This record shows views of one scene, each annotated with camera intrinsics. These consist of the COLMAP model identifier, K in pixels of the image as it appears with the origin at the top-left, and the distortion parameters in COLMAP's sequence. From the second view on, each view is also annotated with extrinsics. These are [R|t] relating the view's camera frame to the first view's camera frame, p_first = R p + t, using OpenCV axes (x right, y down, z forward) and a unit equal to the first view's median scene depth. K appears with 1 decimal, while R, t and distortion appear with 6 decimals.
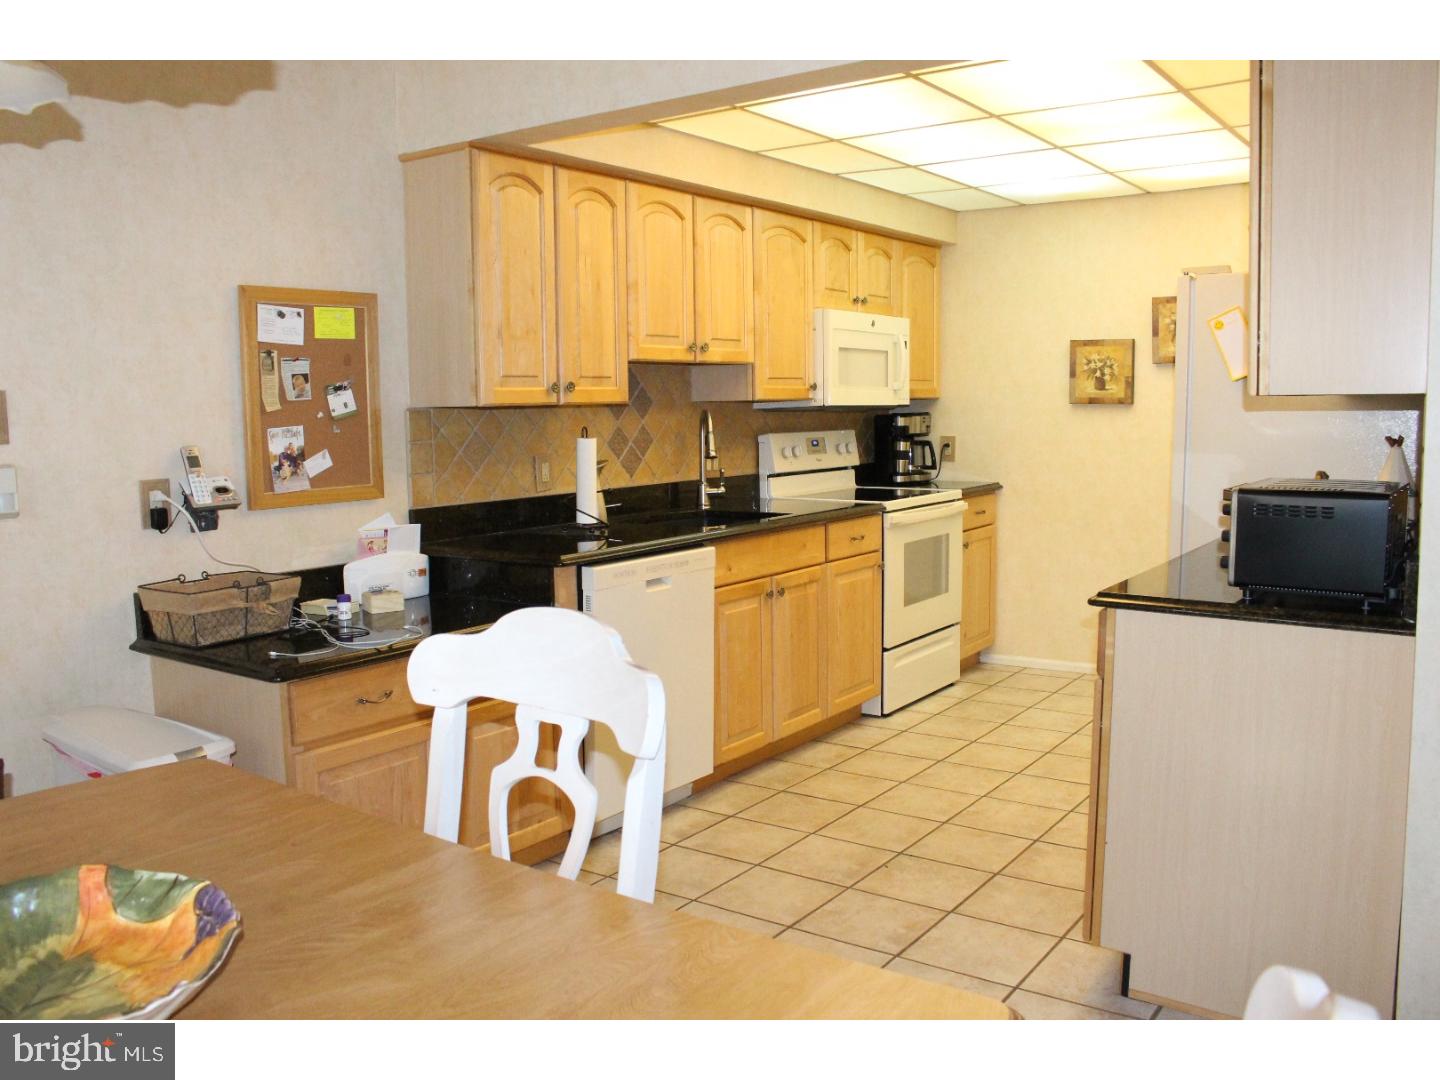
lens RADIAL K [[1197.8, 0, 714.7], [0, 1197.8, 533.6], [0, 0, 1]] dist [-0.154923, 0.125619]
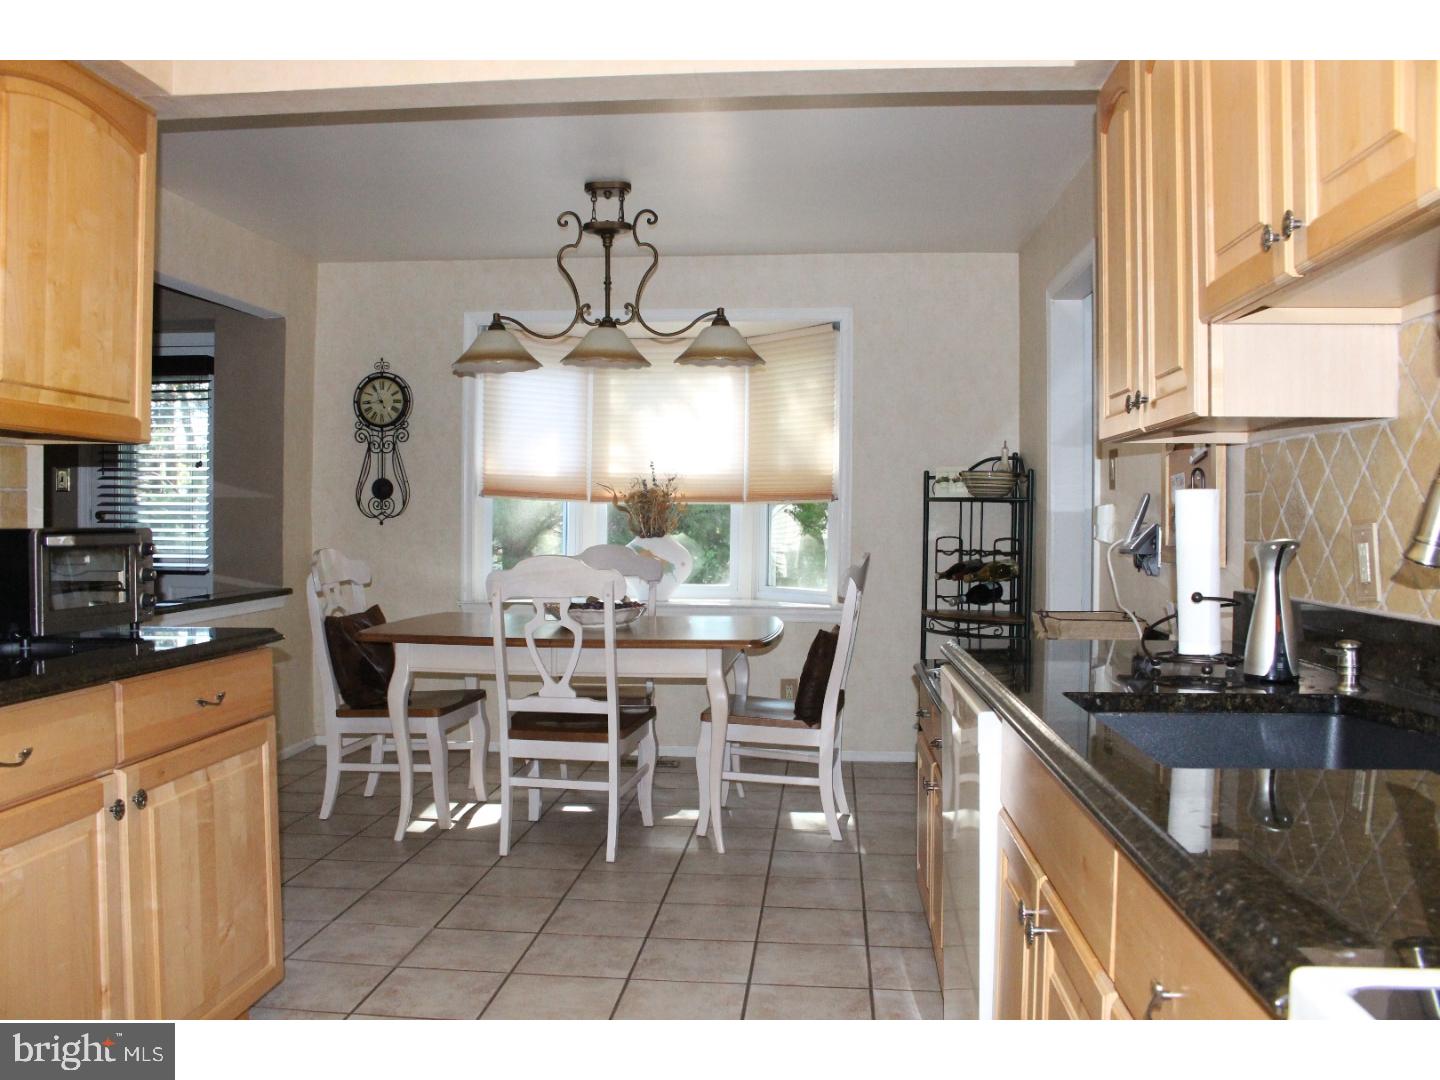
lens RADIAL K [[1197.8, 0, 714.7], [0, 1197.8, 533.6], [0, 0, 1]] dist [-0.154923, 0.125619]
pose [[-0.860417, 0.017352, -0.509295, 0.331195], [-0.045905, 0.992717, 0.111377, -0.108055], [0.507519, 0.119210, -0.853354, 1.329387]]
